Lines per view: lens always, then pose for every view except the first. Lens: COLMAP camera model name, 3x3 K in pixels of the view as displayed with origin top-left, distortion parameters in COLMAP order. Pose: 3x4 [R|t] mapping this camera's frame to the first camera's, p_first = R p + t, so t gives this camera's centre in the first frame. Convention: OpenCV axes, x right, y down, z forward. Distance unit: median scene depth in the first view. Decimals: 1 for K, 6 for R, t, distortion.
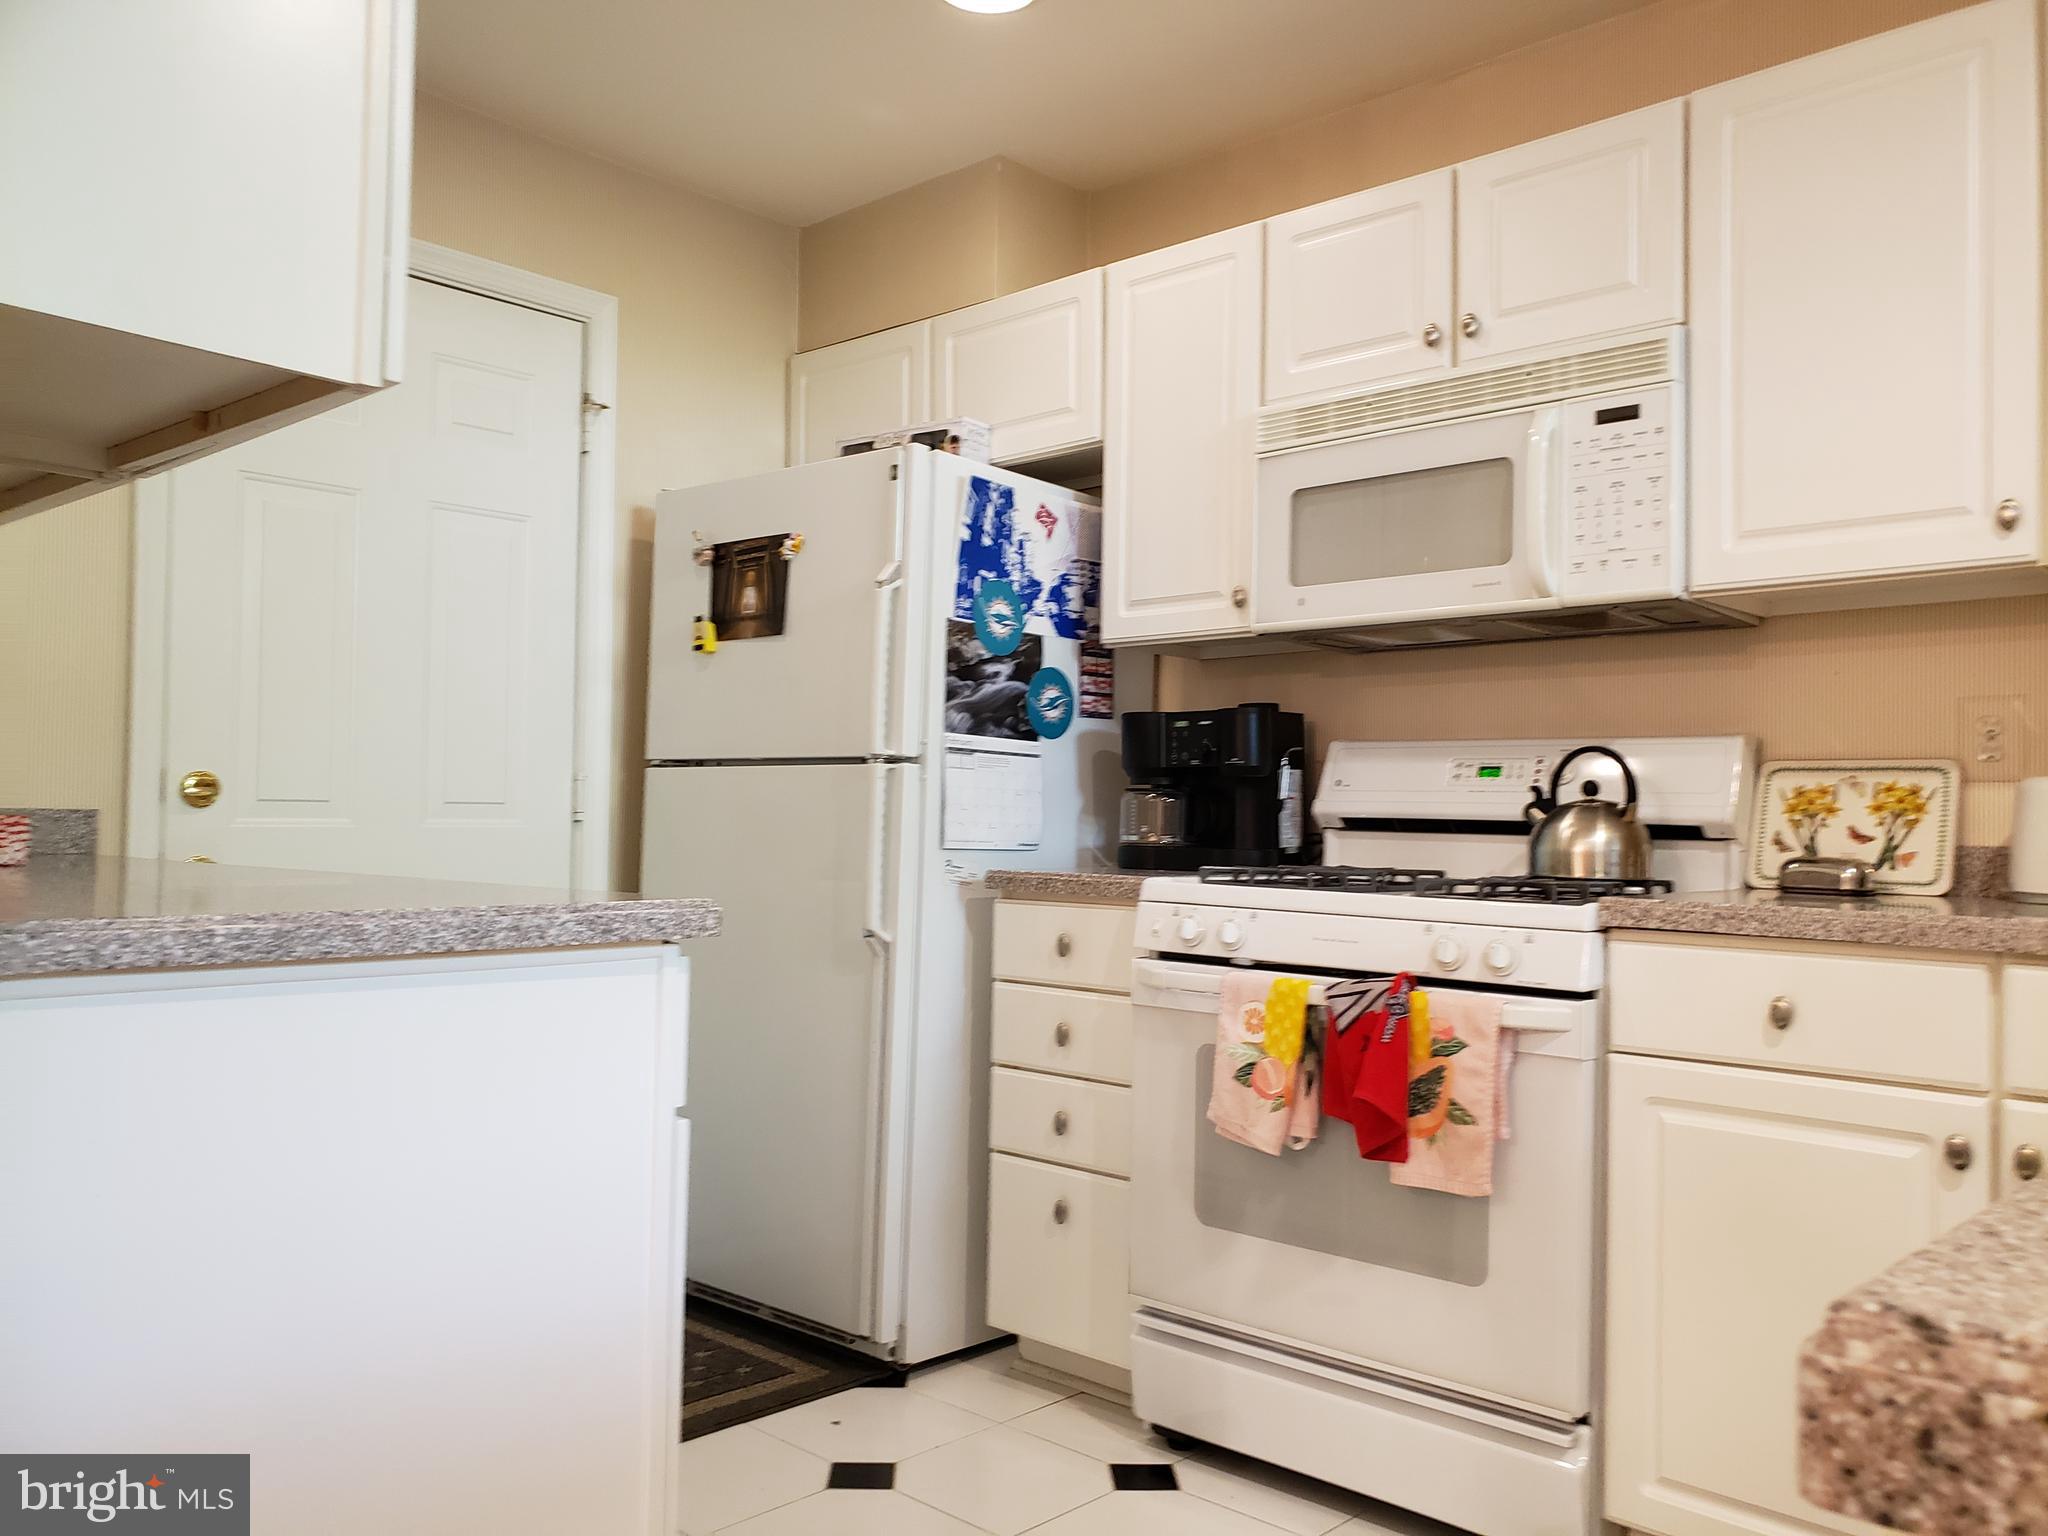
lens RADIAL K [[1591.0, 0, 1038.3], [0, 1591.0, 766.6], [0, 0, 1]] dist [0.126198, -0.250522]
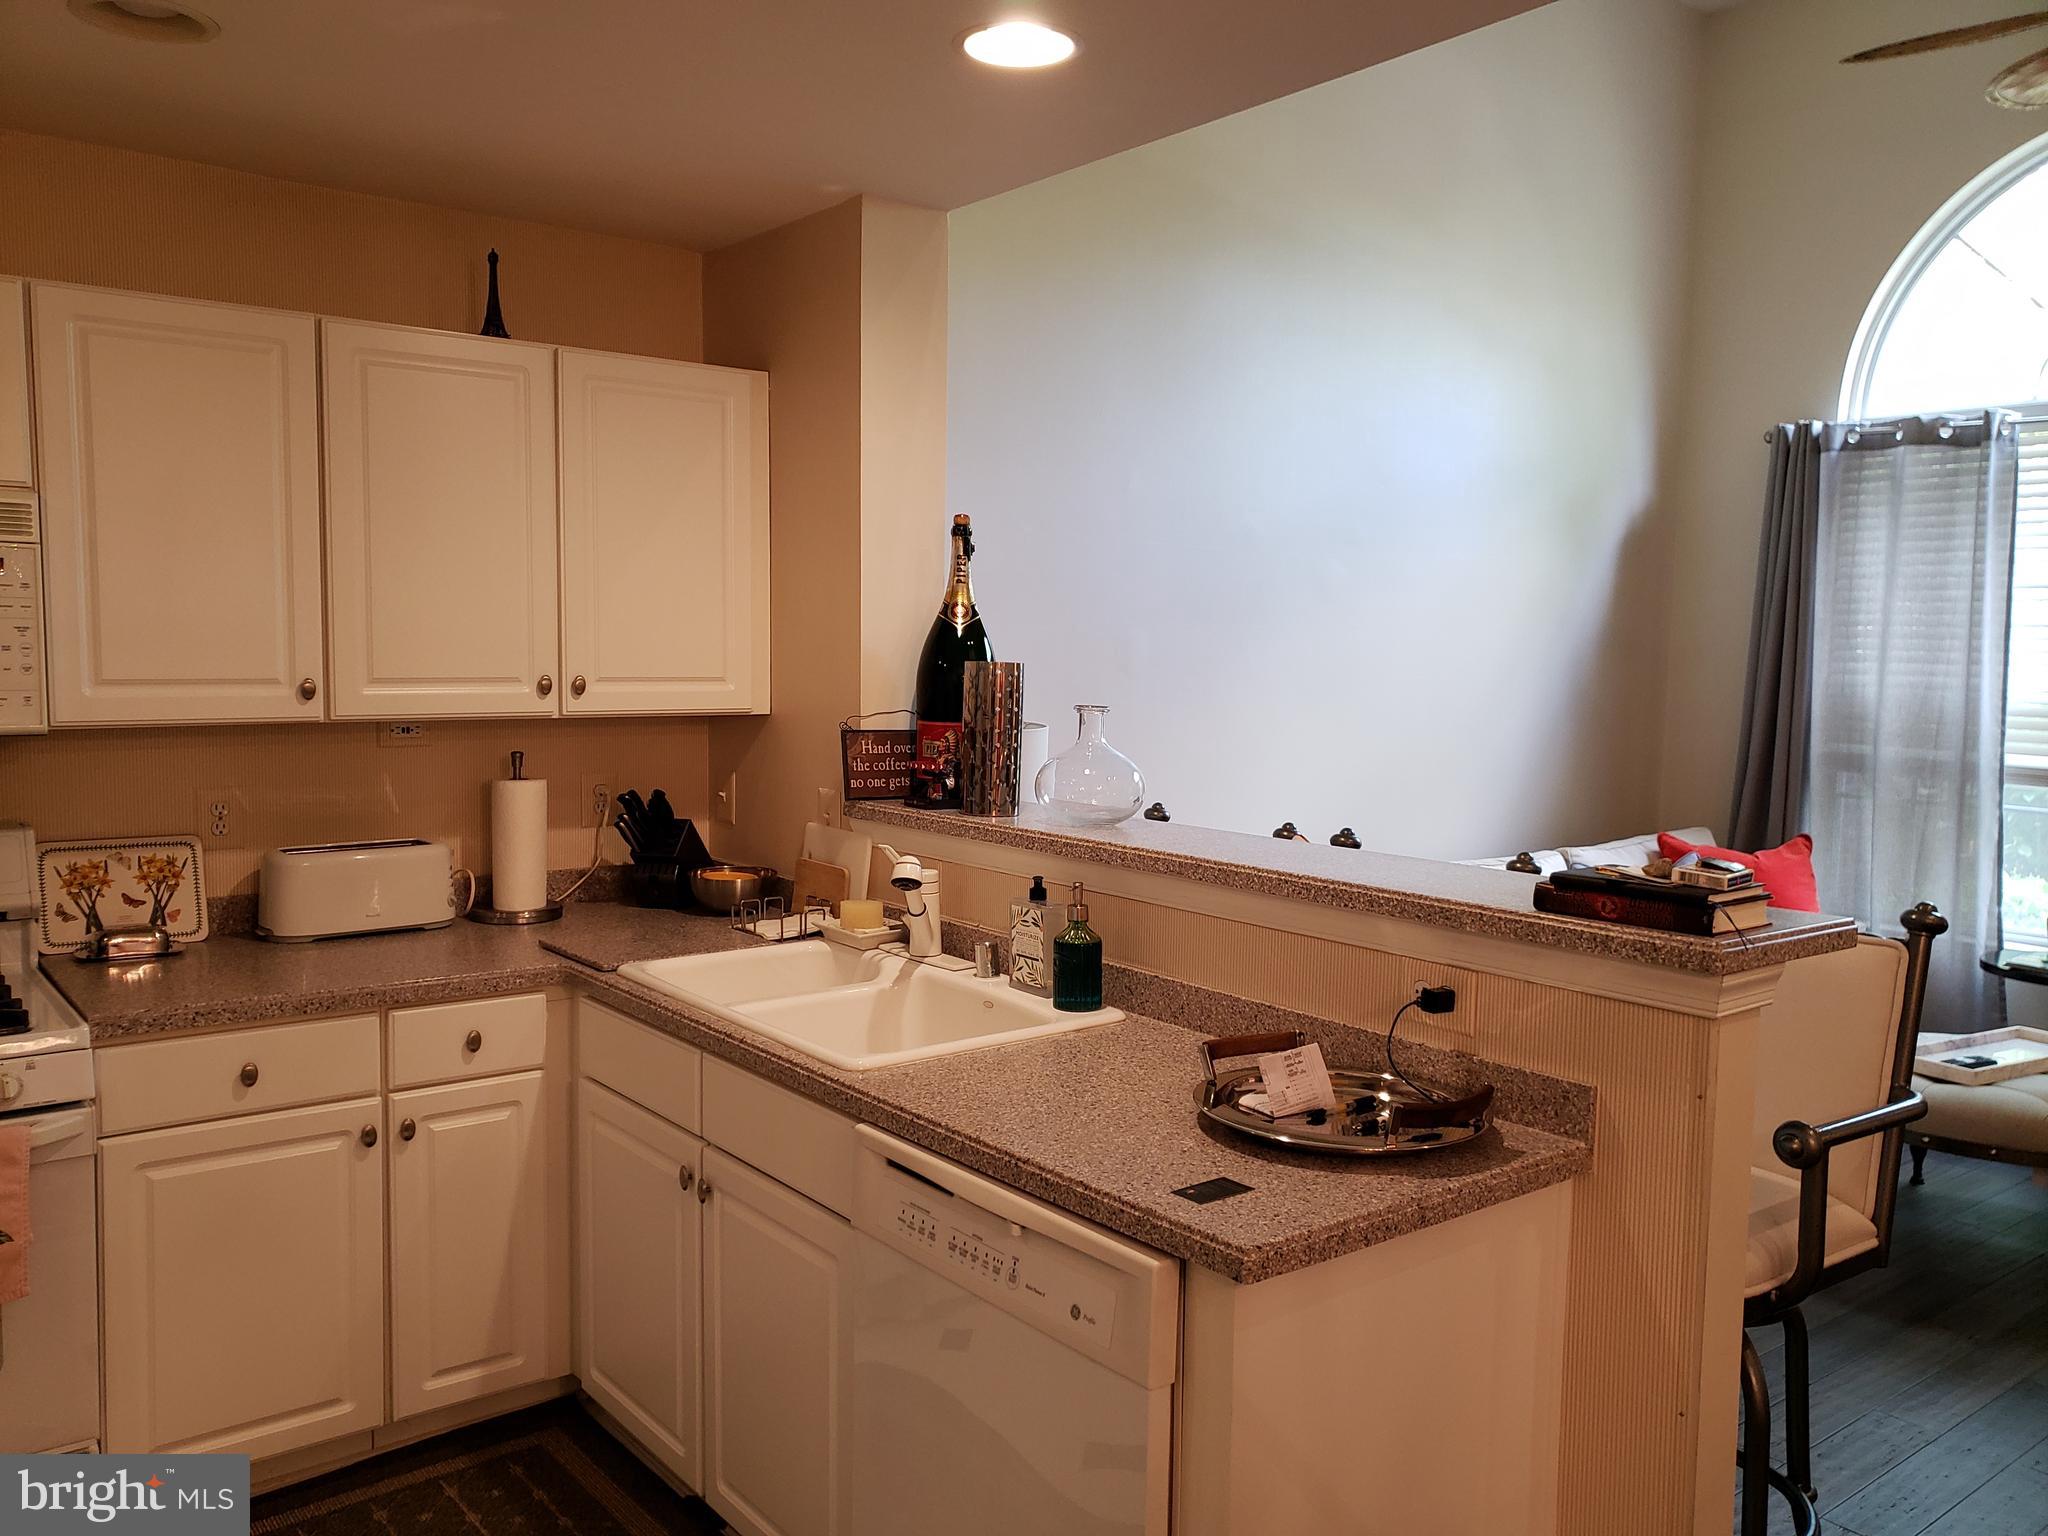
lens RADIAL K [[1627.8, 0, 988.5], [0, 1627.8, 799.4], [0, 0, 1]] dist [-0.004040, 0.123255]
pose [[0.187282, -0.113107, 0.975773, -0.573651], [-0.048811, 0.991050, 0.124246, -0.213927], [-0.981093, -0.070898, 0.180085, 0.106984]]
